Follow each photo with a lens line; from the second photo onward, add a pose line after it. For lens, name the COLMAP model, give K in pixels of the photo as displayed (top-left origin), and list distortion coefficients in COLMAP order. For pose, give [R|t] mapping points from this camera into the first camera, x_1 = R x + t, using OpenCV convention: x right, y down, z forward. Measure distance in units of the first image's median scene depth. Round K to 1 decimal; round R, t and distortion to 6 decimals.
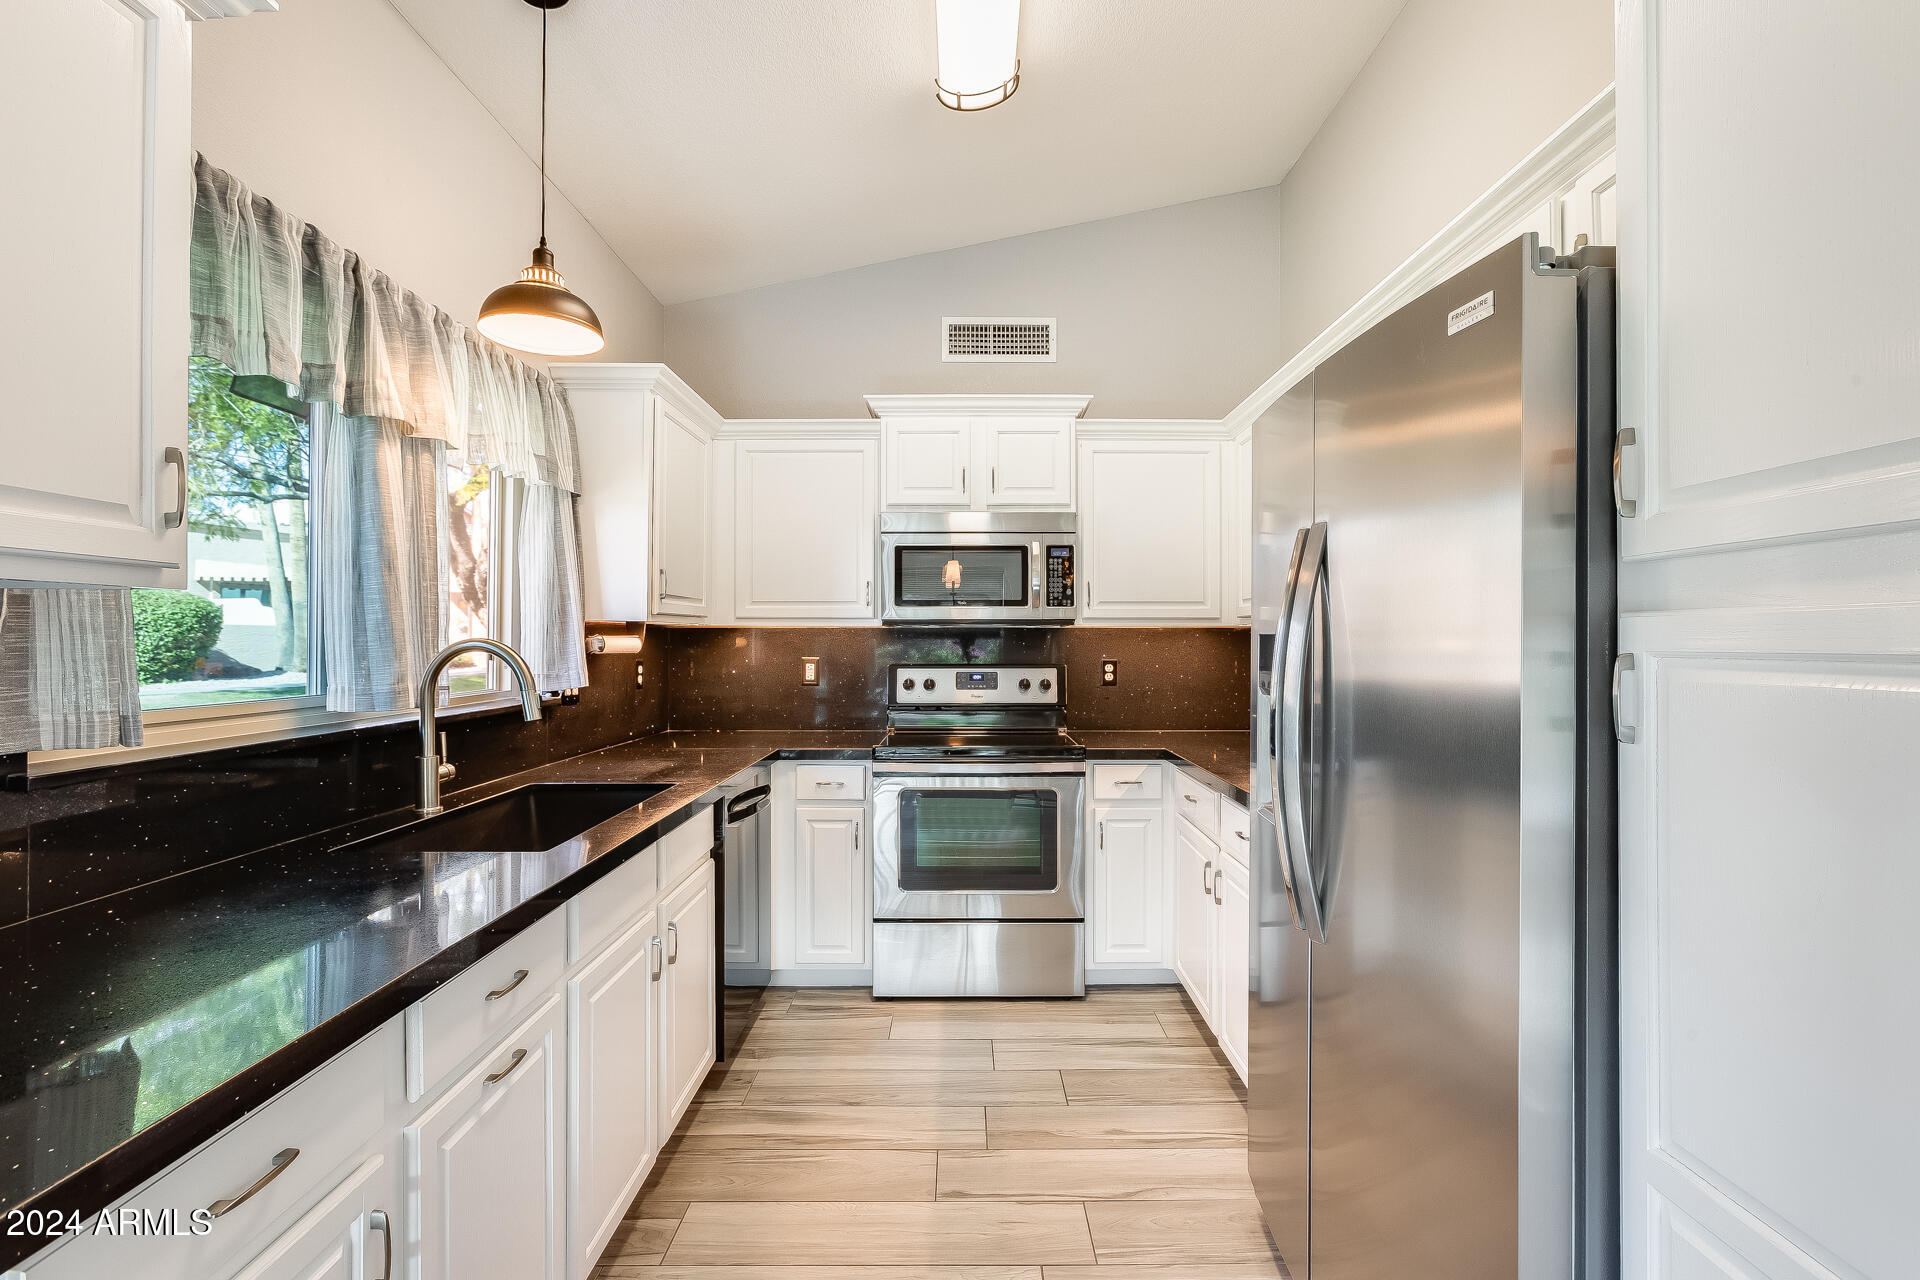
lens RADIAL K [[858.6, 0, 964.3], [0, 858.6, 638.9], [0, 0, 1]] dist [-0.013600, 0.005497]
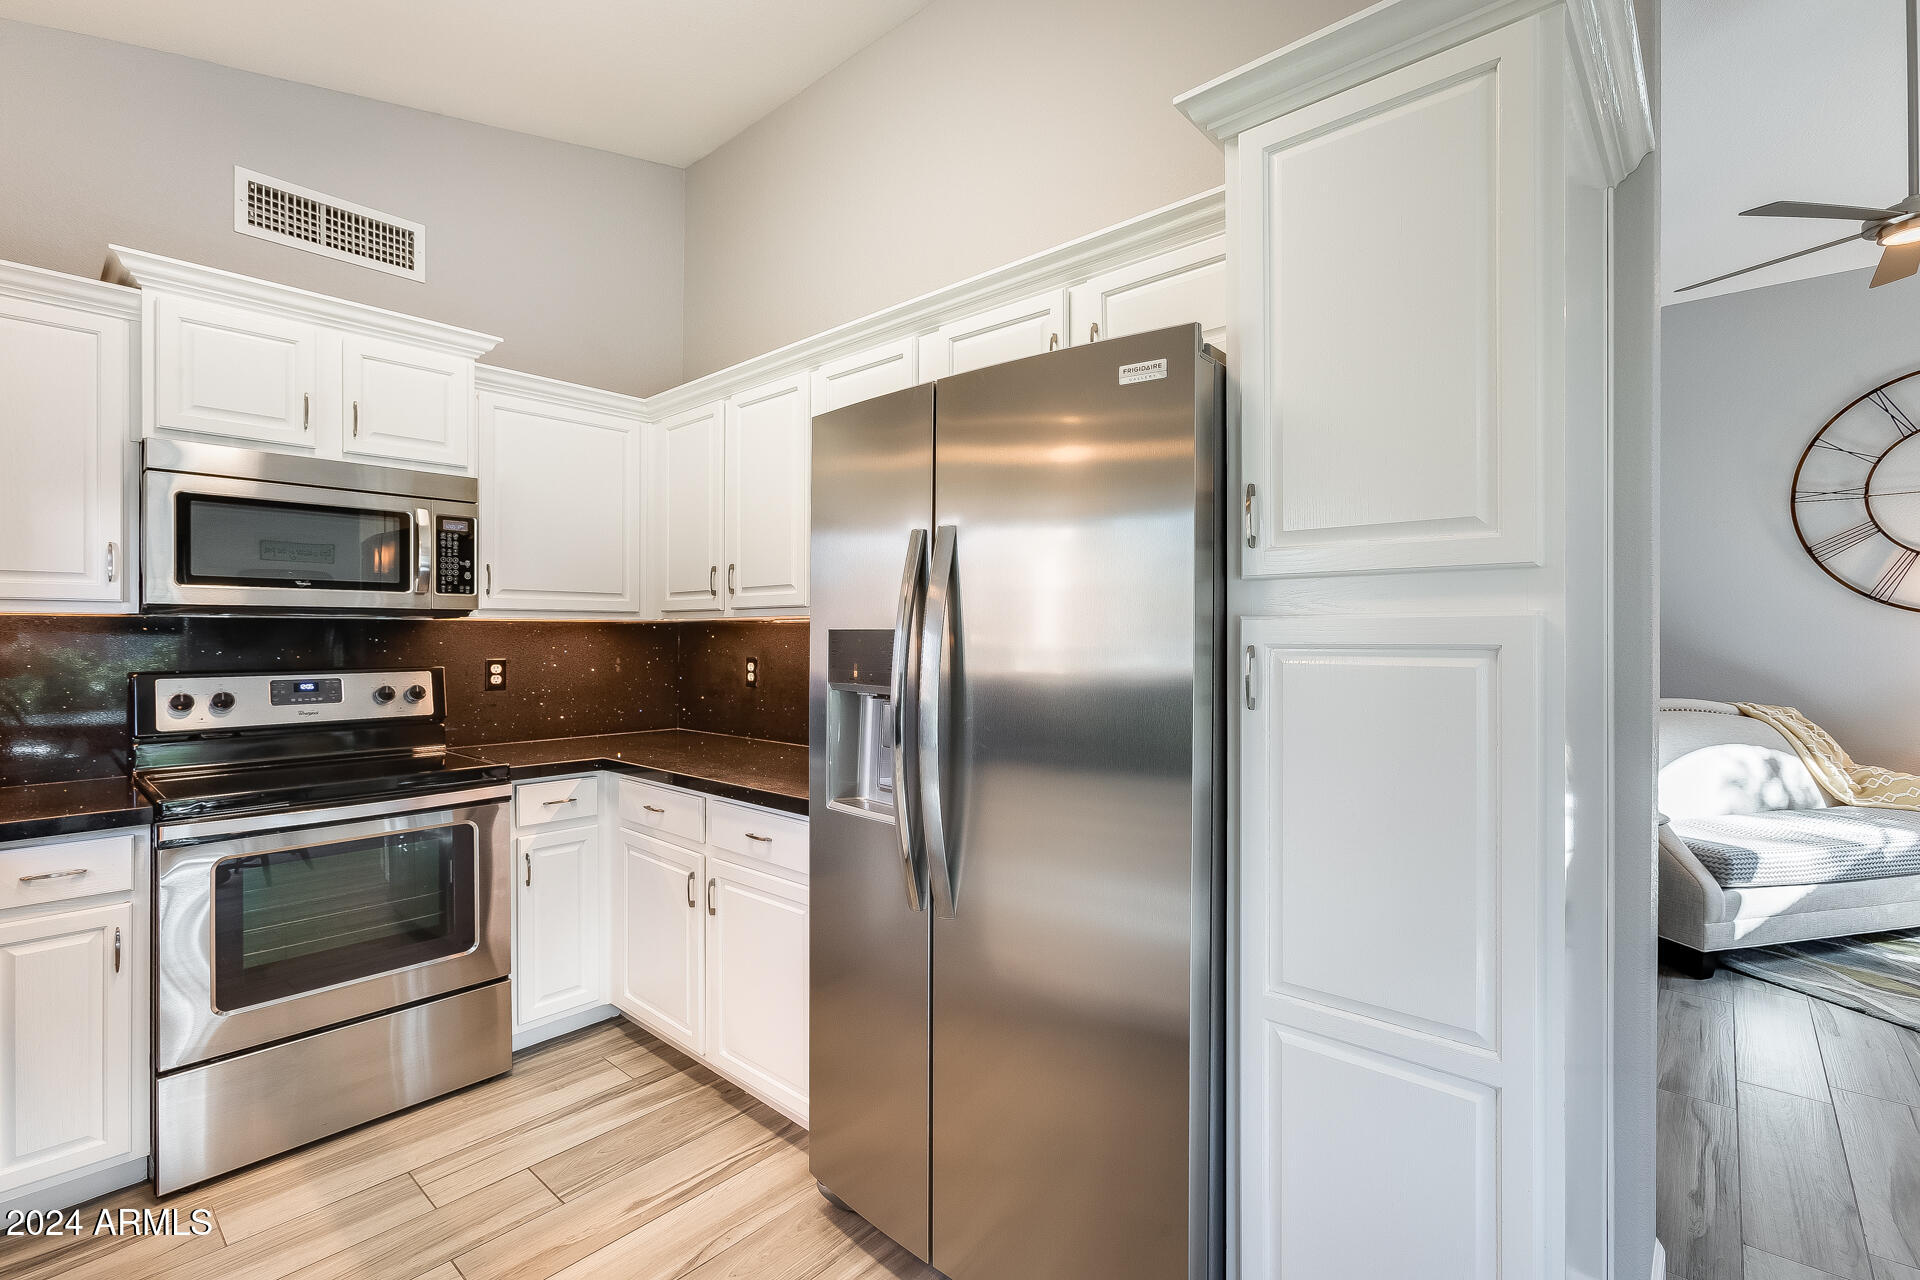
lens RADIAL K [[857.0, 0, 966.1], [0, 857.0, 636.2], [0, 0, 1]] dist [-0.007762, 0.003191]
pose [[0.665438, -0.001309, 0.746452, -0.181318], [-0.000654, 0.999997, 0.002336, -0.000361], [-0.746453, -0.002042, 0.665435, 0.131404]]
